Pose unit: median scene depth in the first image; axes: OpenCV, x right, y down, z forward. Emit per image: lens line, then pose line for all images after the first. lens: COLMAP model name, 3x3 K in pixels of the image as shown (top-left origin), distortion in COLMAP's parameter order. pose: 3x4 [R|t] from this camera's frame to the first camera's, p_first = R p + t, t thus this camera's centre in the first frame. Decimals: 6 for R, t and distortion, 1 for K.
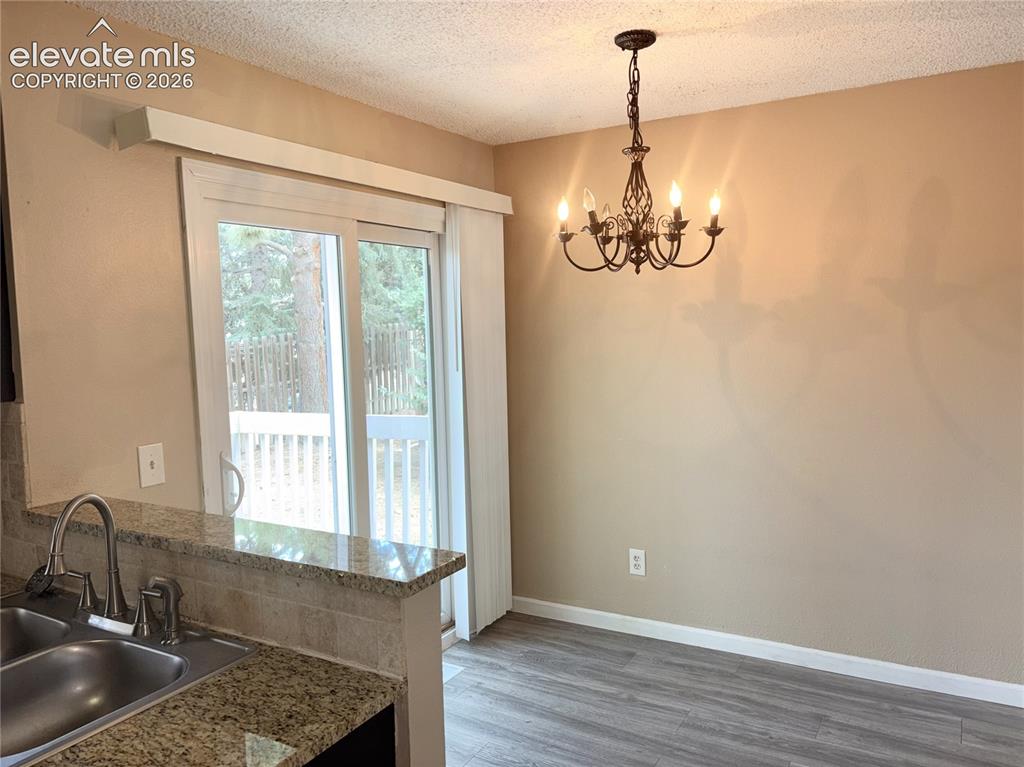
lens RADIAL K [[779.1, 0, 511.4], [0, 779.1, 386.4], [0, 0, 1]] dist [0.041831, -0.038478]
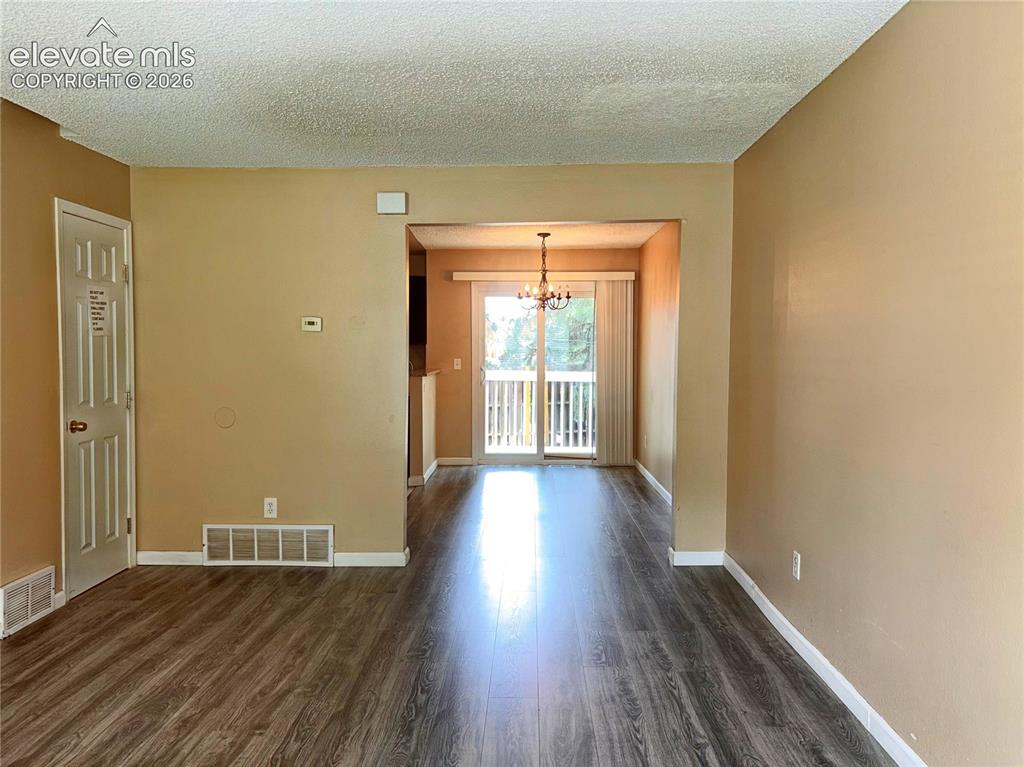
lens RADIAL K [[779.1, 0, 513.9], [0, 779.1, 379.5], [0, 0, 1]] dist [0.041831, -0.038478]
pose [[0.477047, 0.063719, -0.876565, 3.213843], [-0.091016, 0.995588, 0.022837, 0.068394], [0.874152, 0.068887, 0.480742, -0.604811]]
